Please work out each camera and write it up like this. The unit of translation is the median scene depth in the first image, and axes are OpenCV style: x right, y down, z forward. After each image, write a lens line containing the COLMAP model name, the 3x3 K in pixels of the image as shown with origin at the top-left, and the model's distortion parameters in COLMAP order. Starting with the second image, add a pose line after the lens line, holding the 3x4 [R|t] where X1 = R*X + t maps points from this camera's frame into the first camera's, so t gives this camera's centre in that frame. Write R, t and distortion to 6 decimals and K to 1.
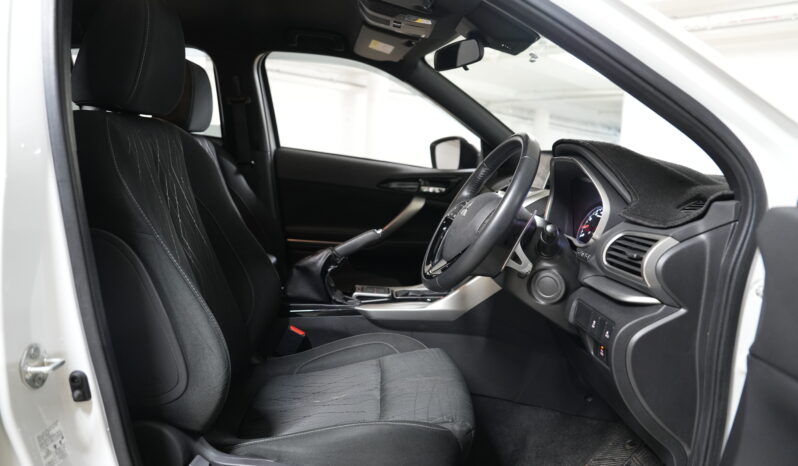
lens RADIAL K [[537.9, 0, 399.0], [0, 537.9, 233.0], [0, 0, 1]] dist [-0.130909, 0.093123]
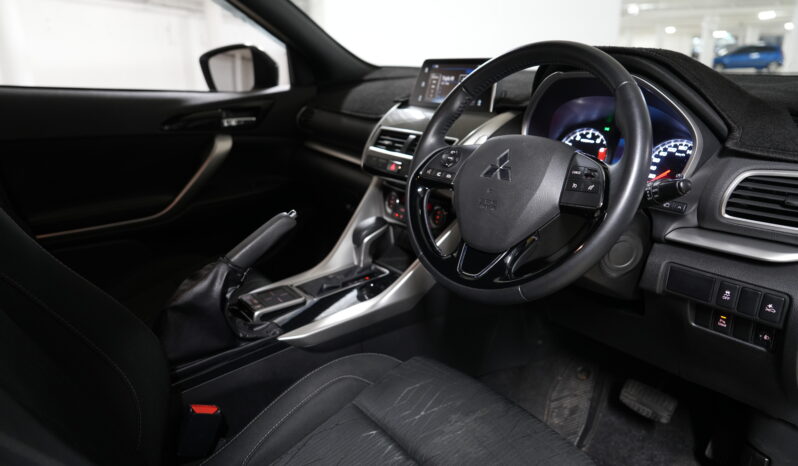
lens RADIAL K [[537.9, 0, 399.0], [0, 537.9, 233.0], [0, 0, 1]] dist [-0.130909, 0.093123]
pose [[0.826882, -0.243602, 0.506877, -0.256957], [0.146422, 0.963485, 0.224182, -0.102752], [-0.542980, -0.111154, 0.832357, 0.416323]]
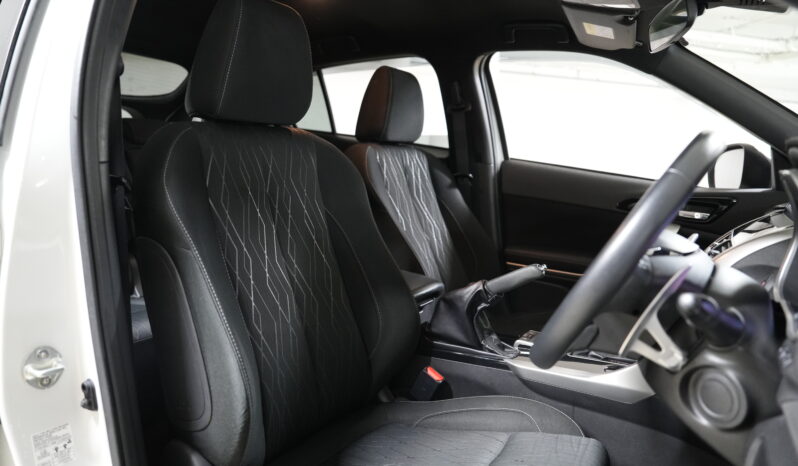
lens RADIAL K [[537.9, 0, 399.0], [0, 537.9, 233.0], [0, 0, 1]] dist [-0.130909, 0.093123]
pose [[0.822678, 0.067103, -0.564533, 0.221039], [-0.080911, 0.996721, 0.000565, -0.035345], [0.562720, 0.045212, 0.825410, 0.257022]]
